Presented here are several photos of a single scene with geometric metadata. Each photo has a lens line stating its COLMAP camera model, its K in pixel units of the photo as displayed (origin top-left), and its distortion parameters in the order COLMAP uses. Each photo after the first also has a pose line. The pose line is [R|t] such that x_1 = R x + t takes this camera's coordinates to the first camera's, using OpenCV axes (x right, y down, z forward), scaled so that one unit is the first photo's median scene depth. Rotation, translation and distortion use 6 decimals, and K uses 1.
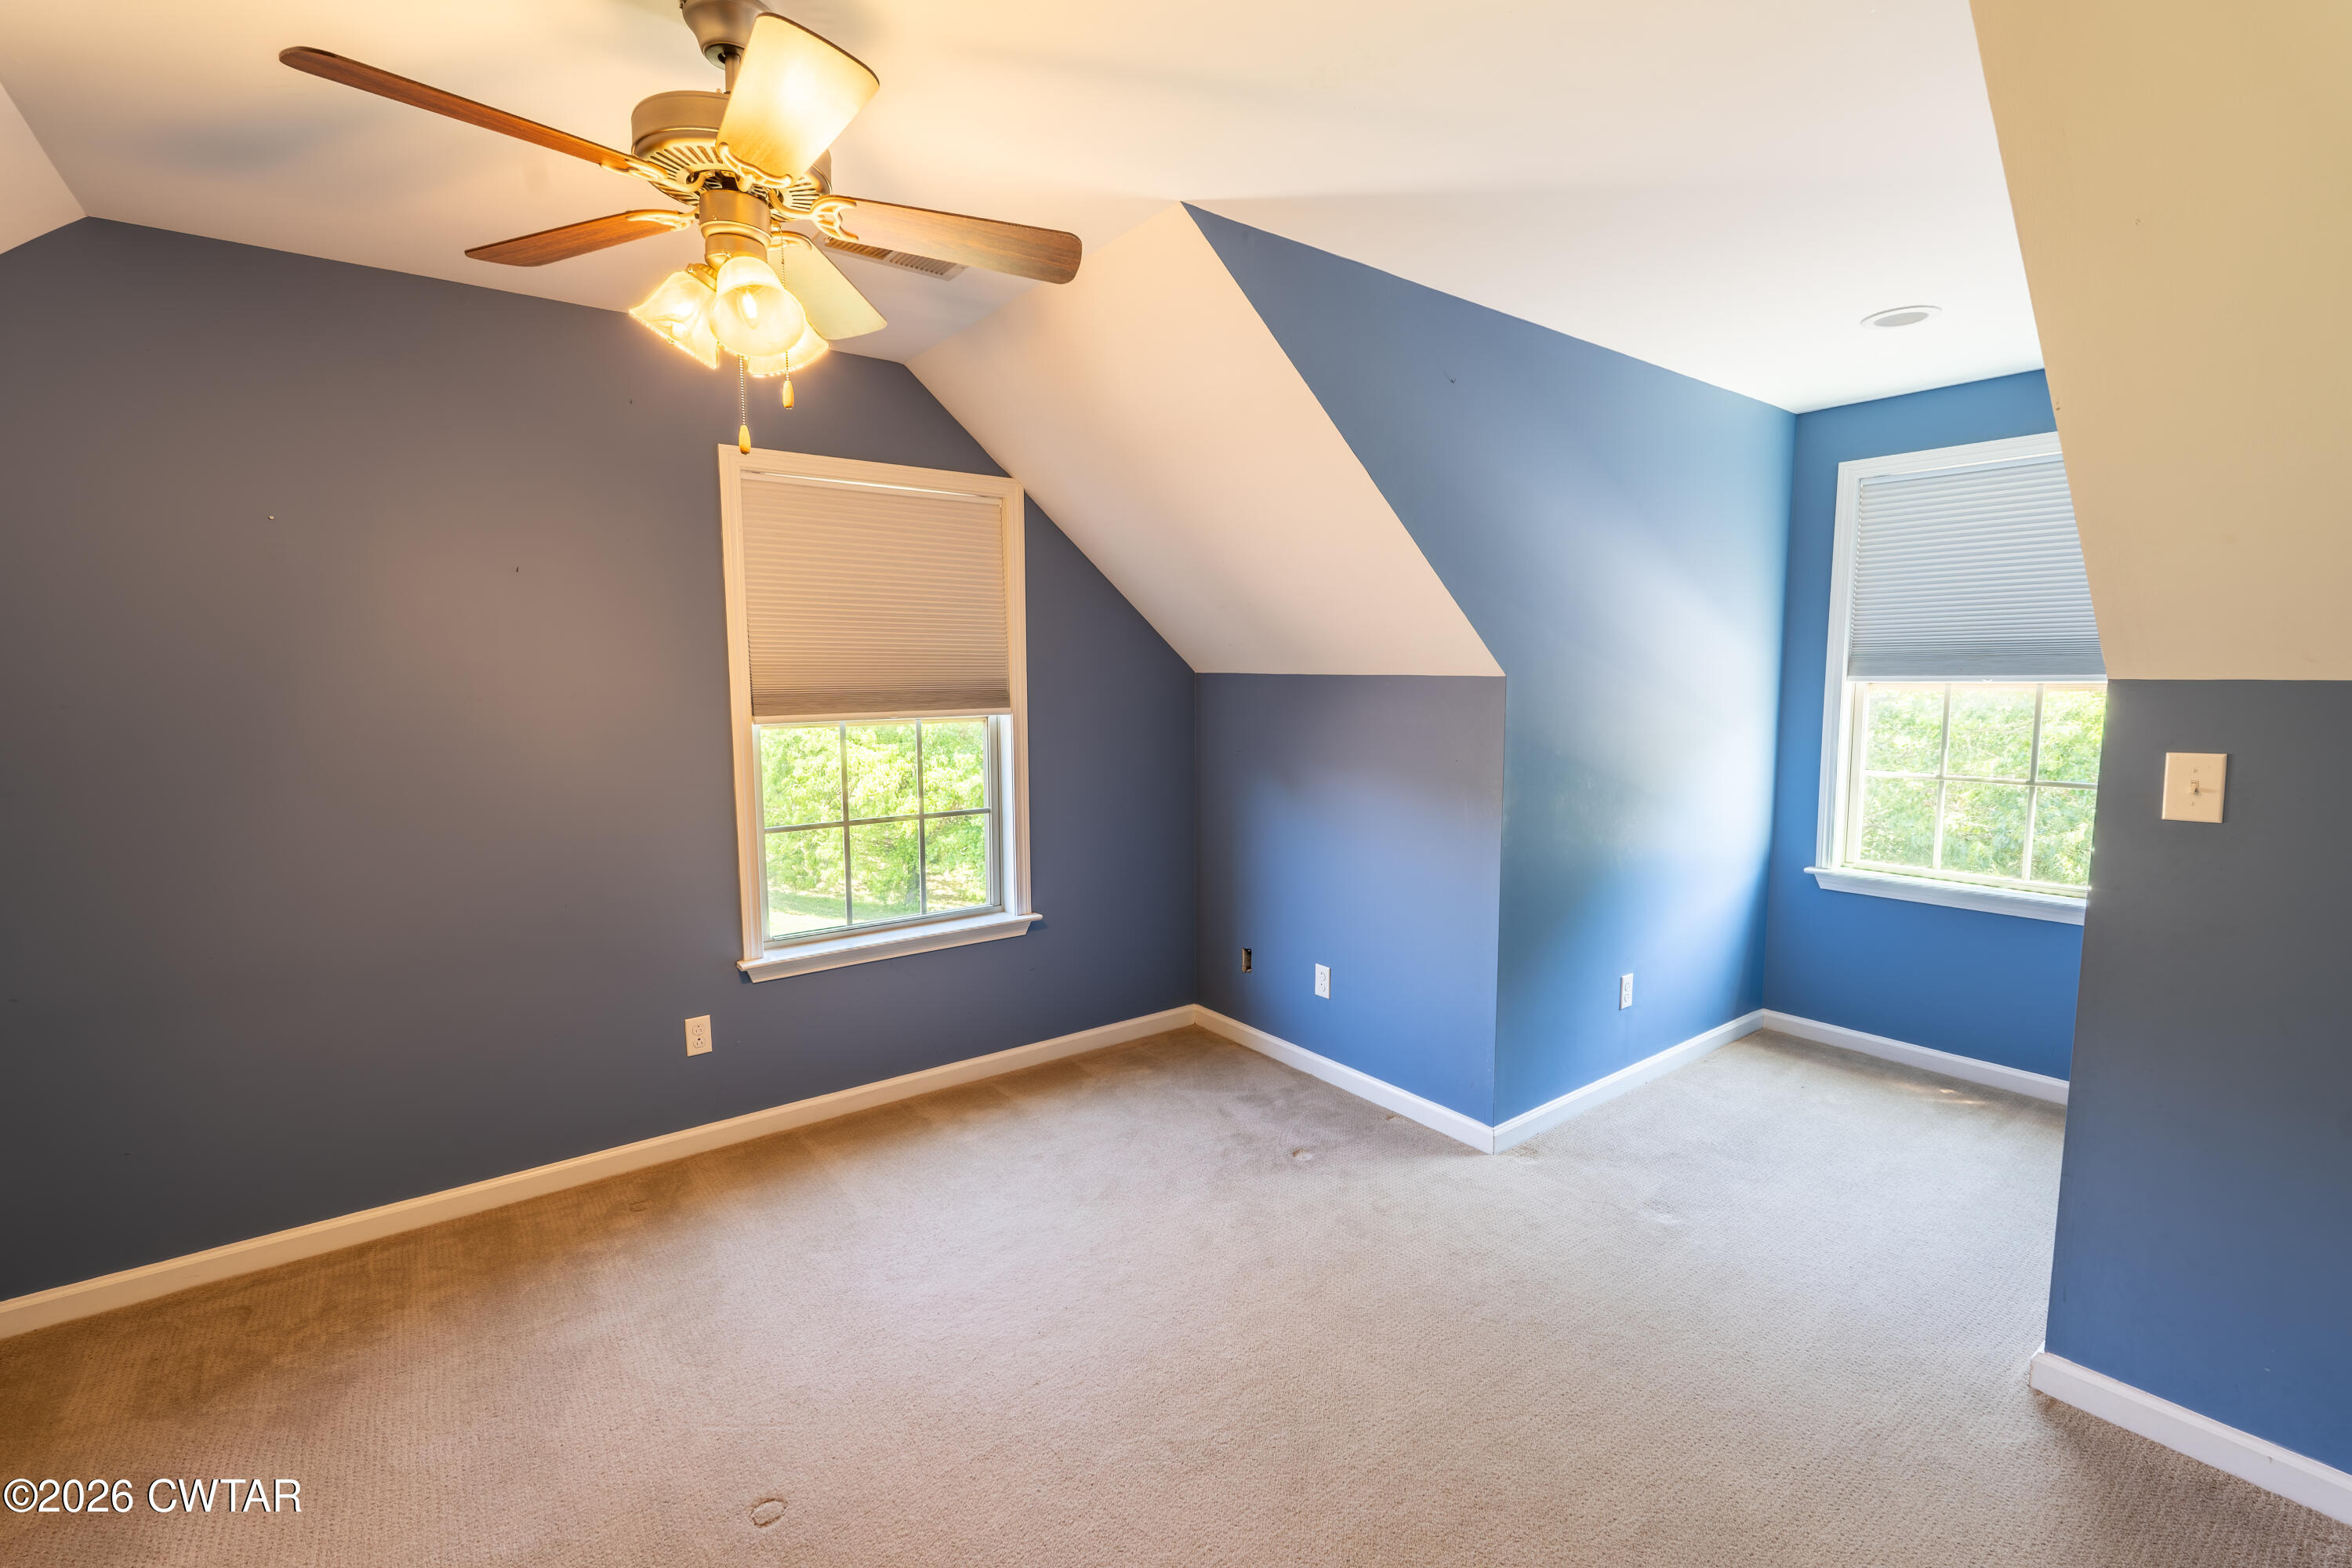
lens RADIAL K [[1035.5, 0, 1177.0], [0, 1035.5, 786.7], [0, 0, 1]] dist [-0.003901, 0.000892]
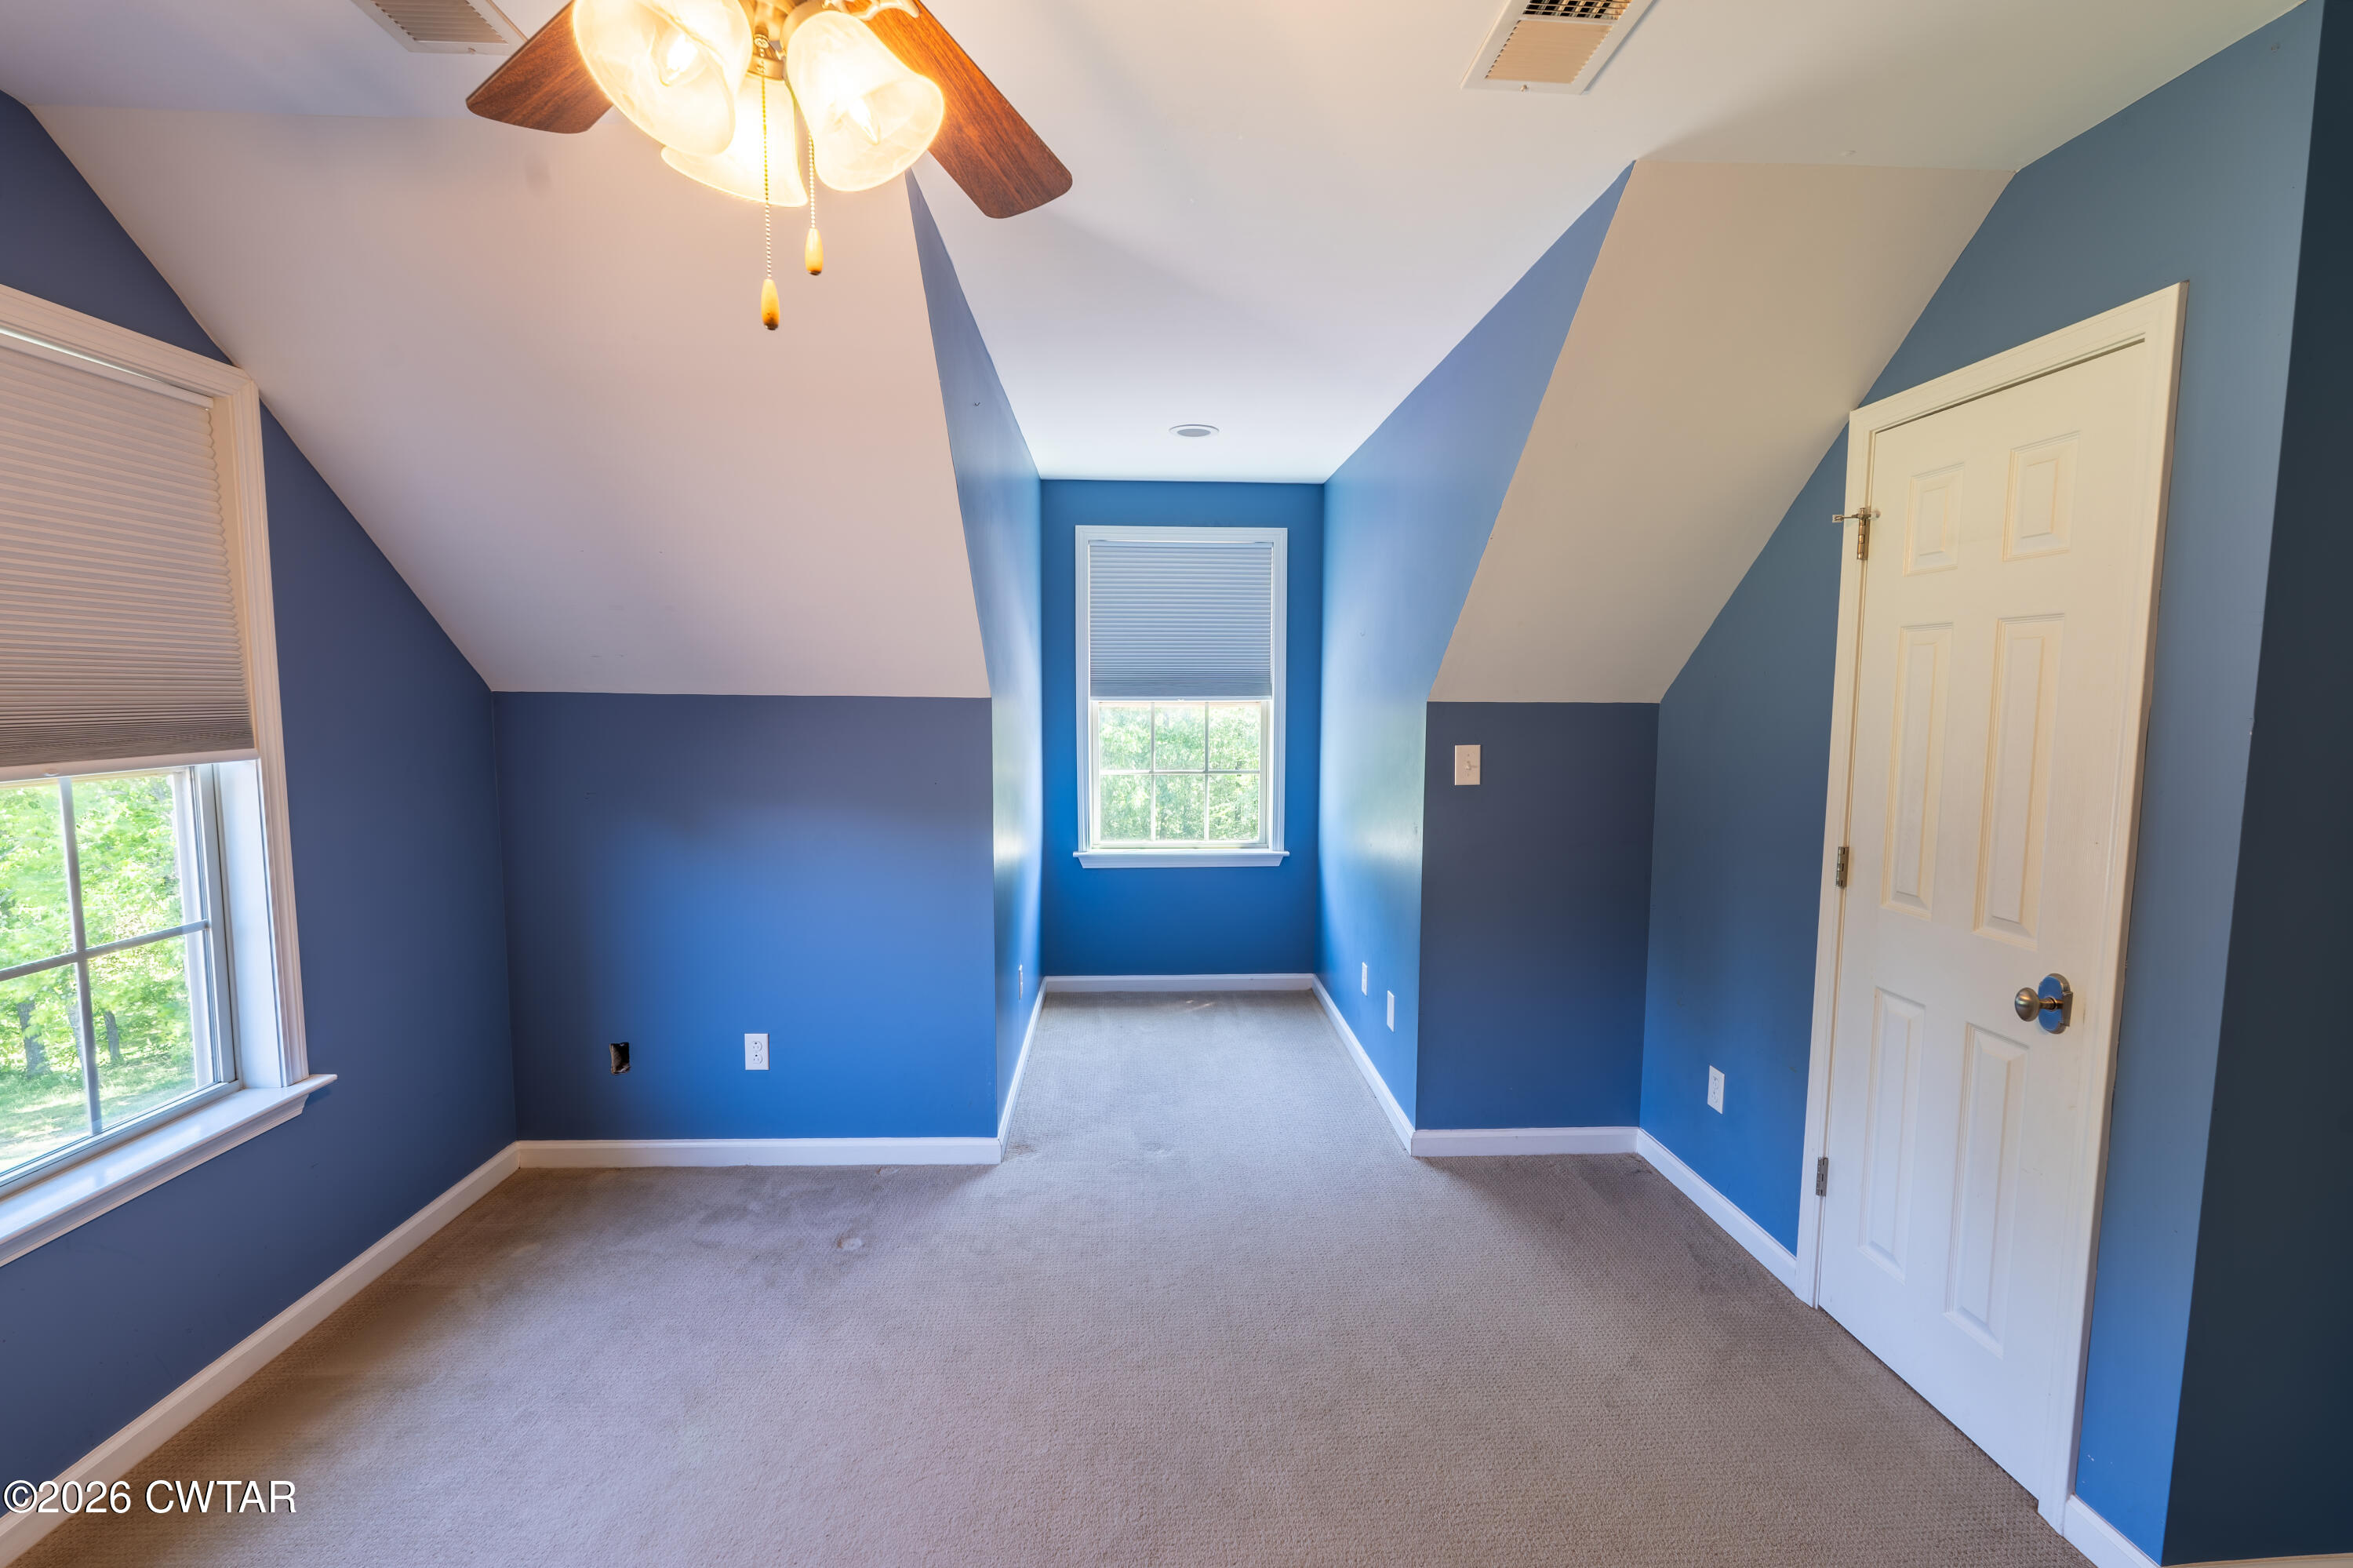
lens RADIAL K [[1038.3, 0, 1169.2], [0, 1038.3, 791.8], [0, 0, 1]] dist [0.000376, 0.000110]
pose [[0.567882, -0.074176, 0.819761, -0.365795], [0.082812, 0.996027, 0.032758, -0.027550], [-0.818933, 0.049283, 0.571769, 0.224056]]
